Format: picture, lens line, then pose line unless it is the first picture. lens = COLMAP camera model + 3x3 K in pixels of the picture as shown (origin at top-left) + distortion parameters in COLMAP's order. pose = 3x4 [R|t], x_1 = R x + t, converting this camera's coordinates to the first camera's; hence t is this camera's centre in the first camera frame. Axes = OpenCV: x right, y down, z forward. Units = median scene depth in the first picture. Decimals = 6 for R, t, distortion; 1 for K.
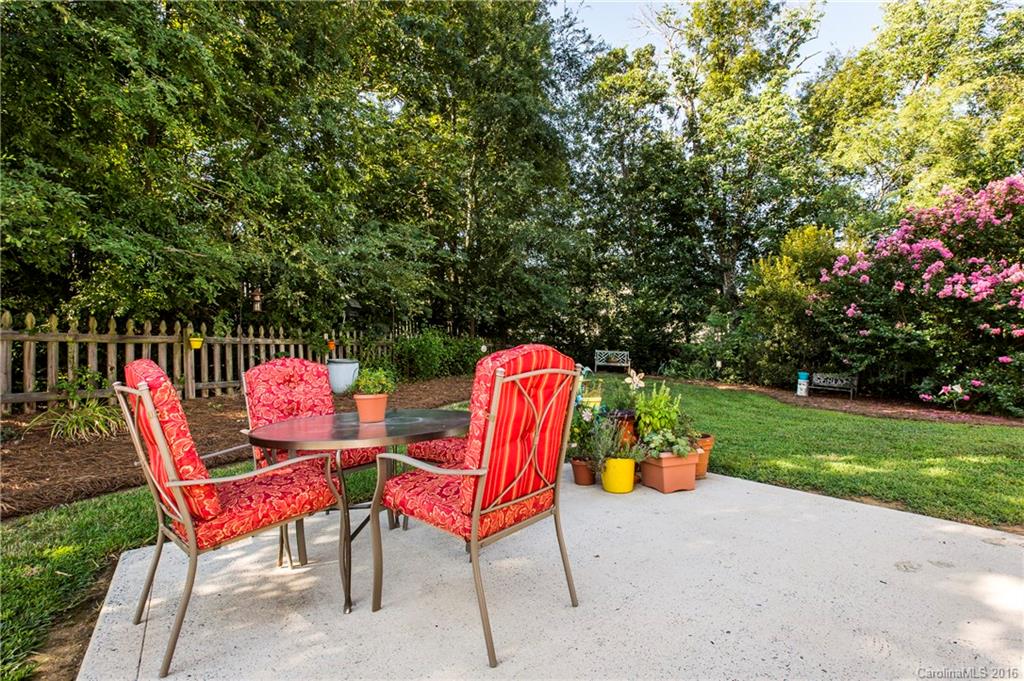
lens RADIAL K [[495.7, 0, 514.7], [0, 495.7, 347.4], [0, 0, 1]] dist [-0.003533, 0.000237]
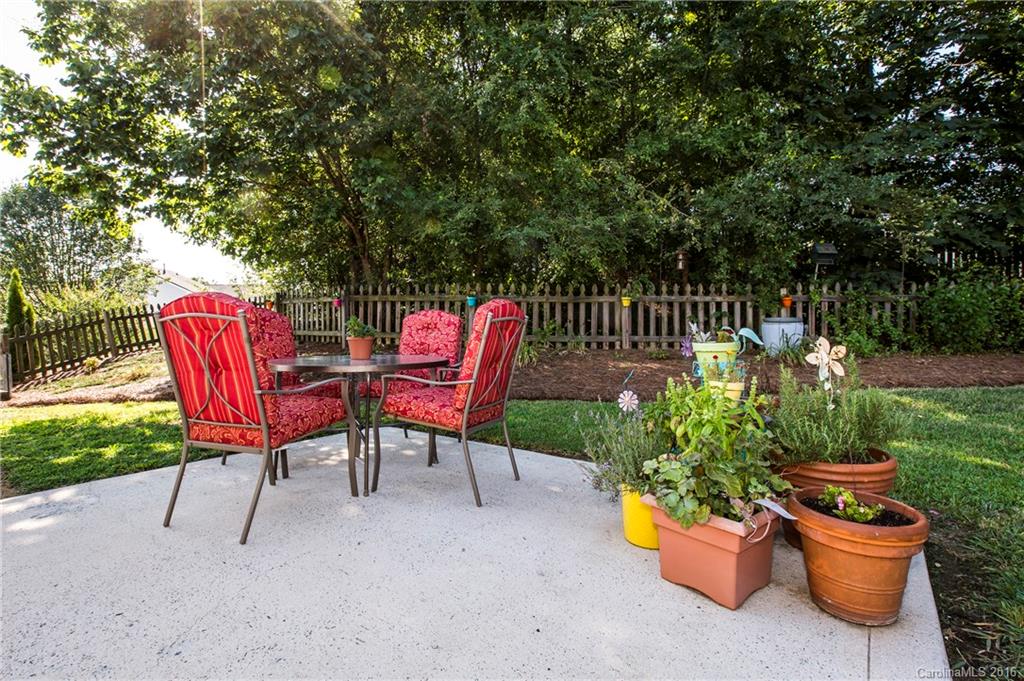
lens RADIAL K [[495.7, 0, 514.7], [0, 495.7, 347.4], [0, 0, 1]] dist [-0.003533, 0.000237]
pose [[0.313833, 0.067819, -0.947053, 0.325578], [0.005047, 0.997313, 0.073091, 0.010262], [0.949465, -0.027718, 0.312648, 0.318490]]
